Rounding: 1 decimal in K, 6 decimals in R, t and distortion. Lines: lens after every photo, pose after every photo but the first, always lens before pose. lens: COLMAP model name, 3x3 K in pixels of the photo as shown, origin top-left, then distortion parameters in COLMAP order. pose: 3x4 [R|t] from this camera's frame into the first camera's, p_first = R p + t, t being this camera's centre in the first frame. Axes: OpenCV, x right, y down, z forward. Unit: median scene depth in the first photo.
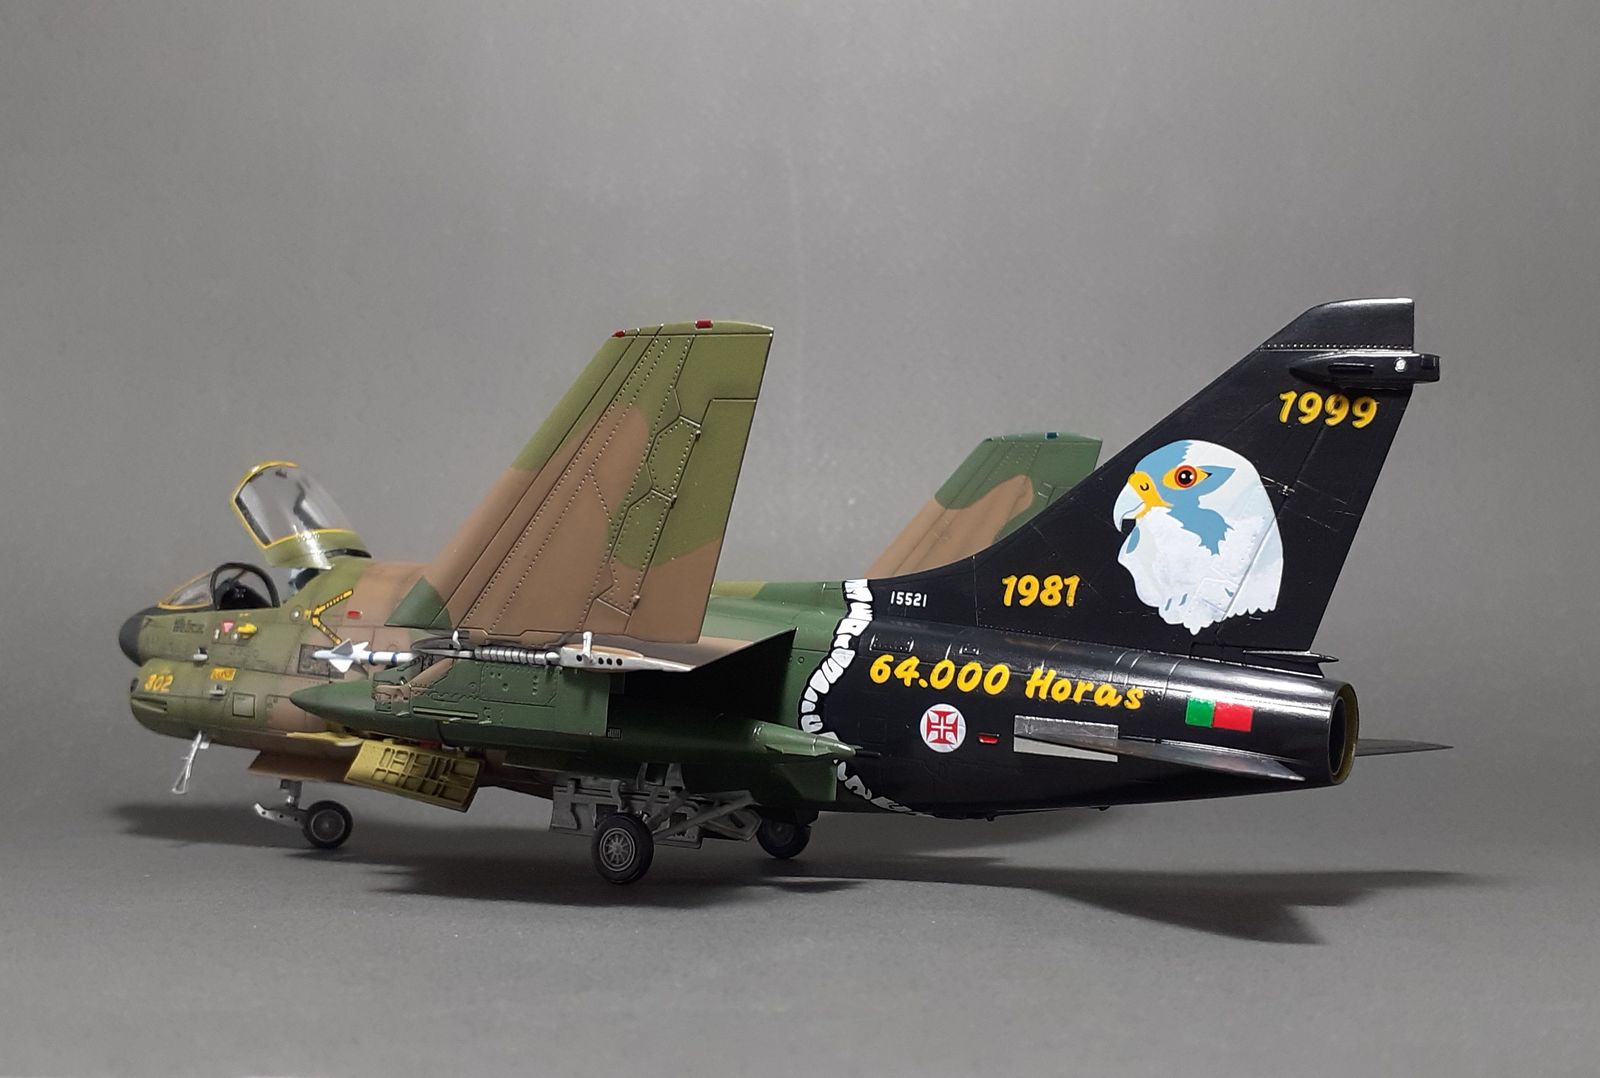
lens RADIAL K [[1720.0, 0, 848.9], [0, 1720.0, 556.9], [0, 0, 1]] dist [0.246854, -0.750520]
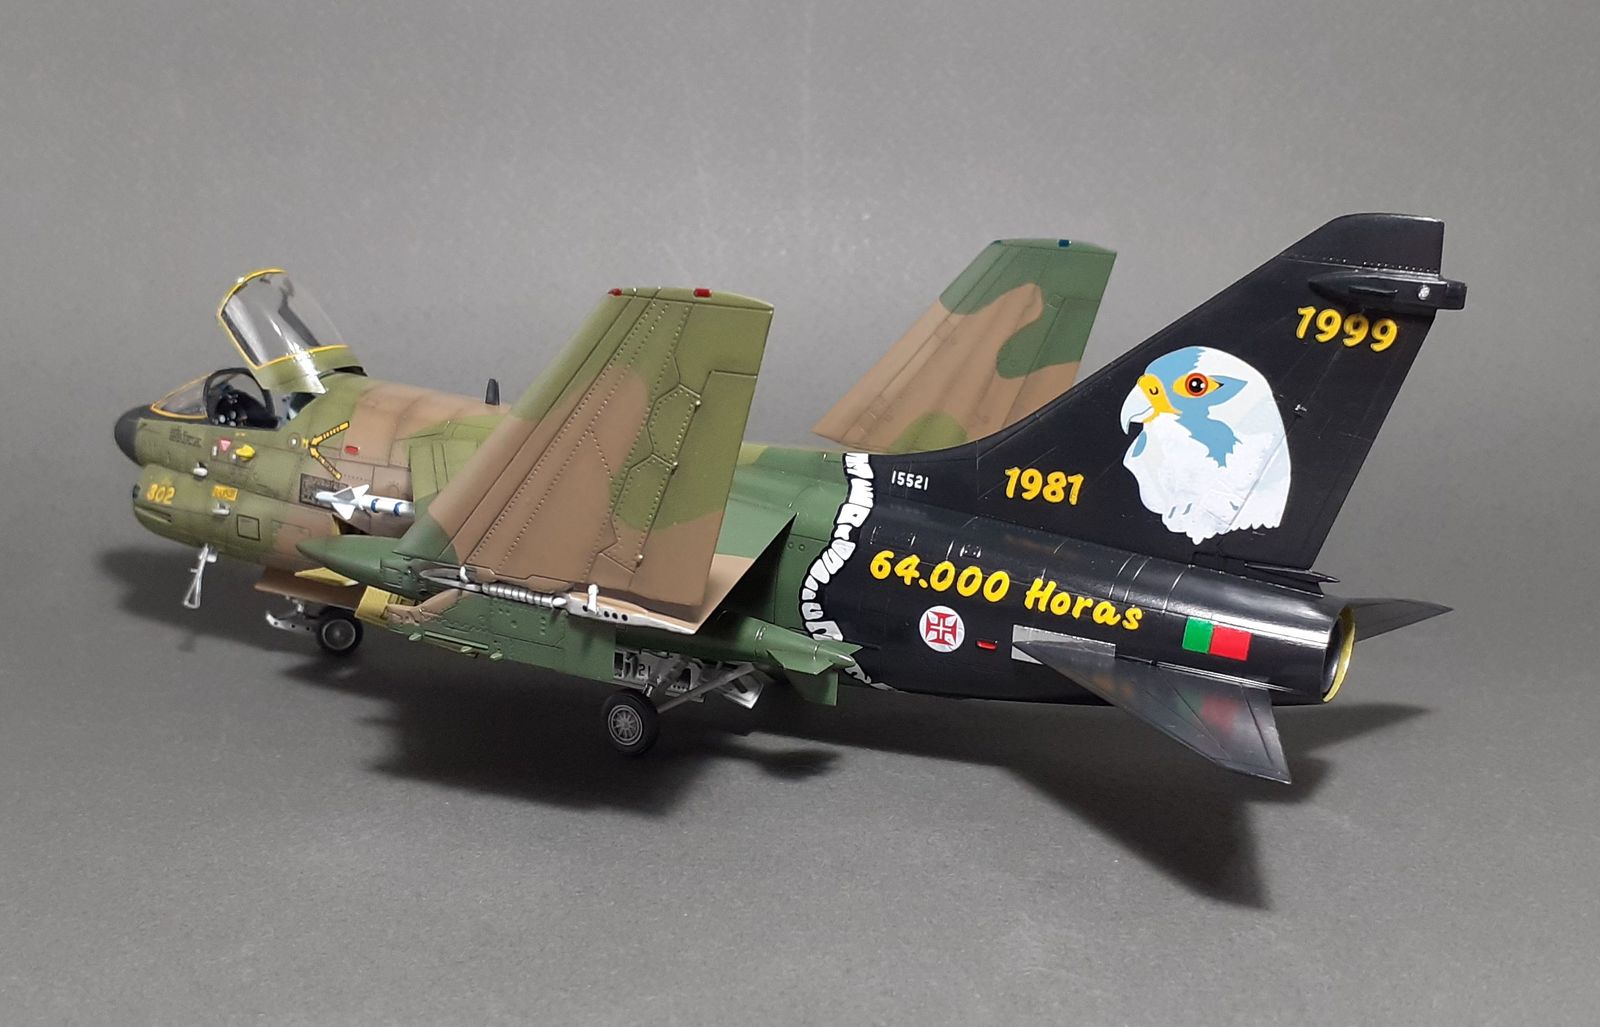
lens RADIAL K [[1826.4, 0, 800.0], [0, 1826.4, 513.5], [0, 0, 1]] dist [0.226216, -0.761622]
pose [[0.999670, 0.002678, -0.025536, -0.001644], [0.003743, 0.968717, 0.248140, -0.232738], [0.025401, -0.248153, 0.968388, -0.025557]]
